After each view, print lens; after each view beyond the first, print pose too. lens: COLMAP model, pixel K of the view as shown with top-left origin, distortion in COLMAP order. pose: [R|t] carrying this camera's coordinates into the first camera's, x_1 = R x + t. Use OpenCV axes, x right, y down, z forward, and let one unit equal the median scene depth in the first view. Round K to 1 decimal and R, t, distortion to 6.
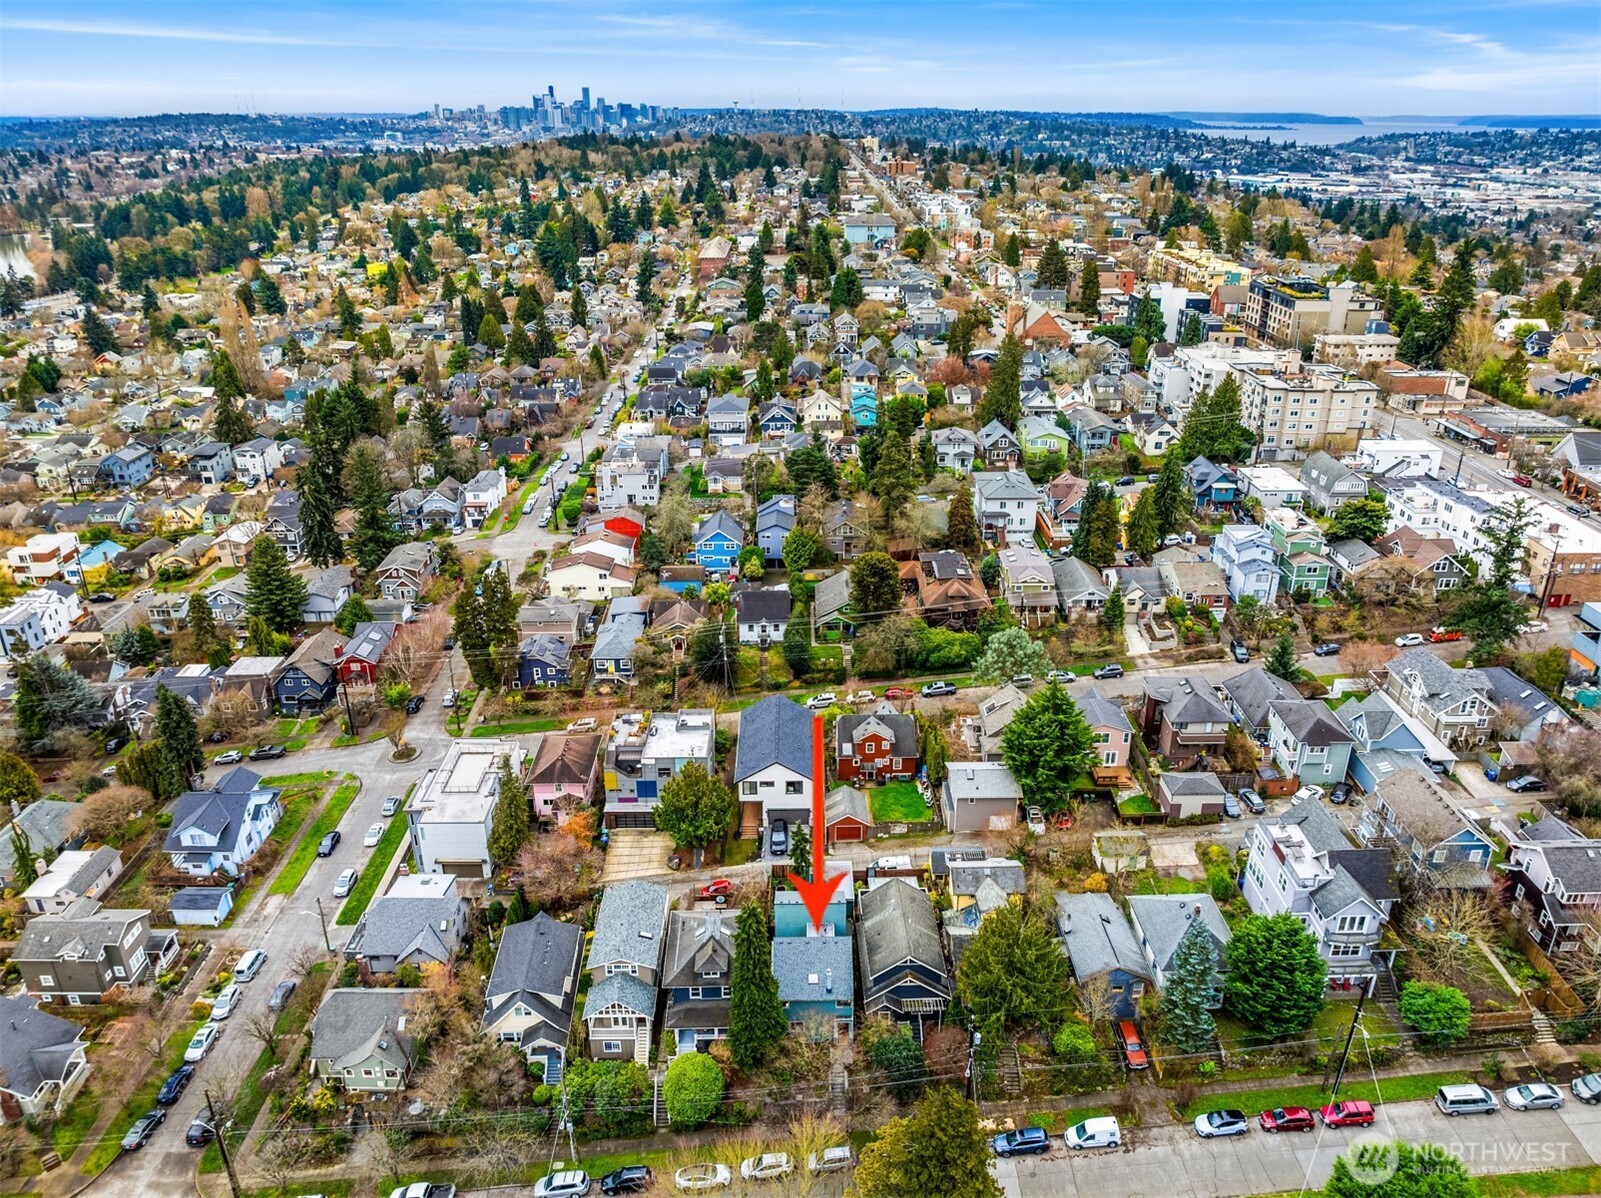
lens RADIAL K [[1133.5, 0, 800.5], [0, 1133.5, 599.0], [0, 0, 1]] dist [-0.064132, 0.032174]
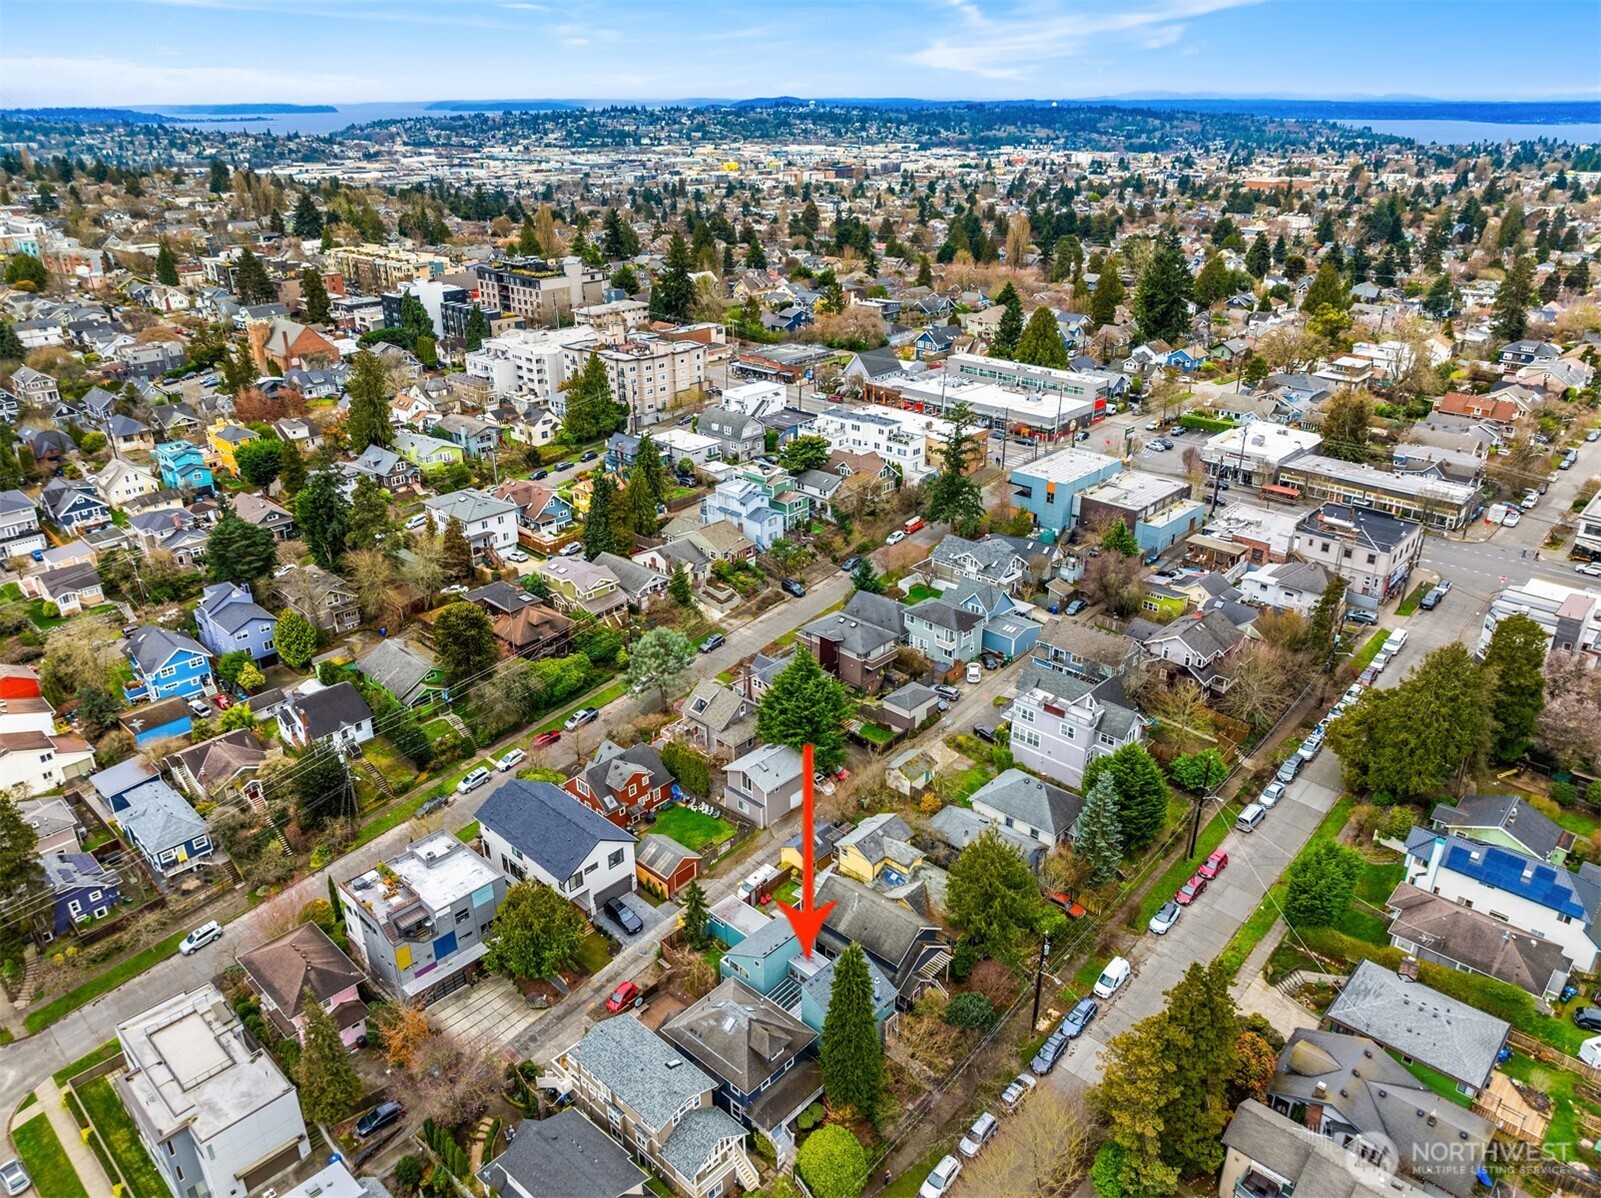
lens RADIAL K [[1133.5, 0, 800.5], [0, 1133.5, 599.0], [0, 0, 1]] dist [-0.064132, 0.032174]
pose [[0.681969, -0.294701, 0.669380, -0.247016], [0.289239, 0.949289, 0.123255, -0.054667], [-0.671759, 0.109555, 0.732624, 0.119286]]
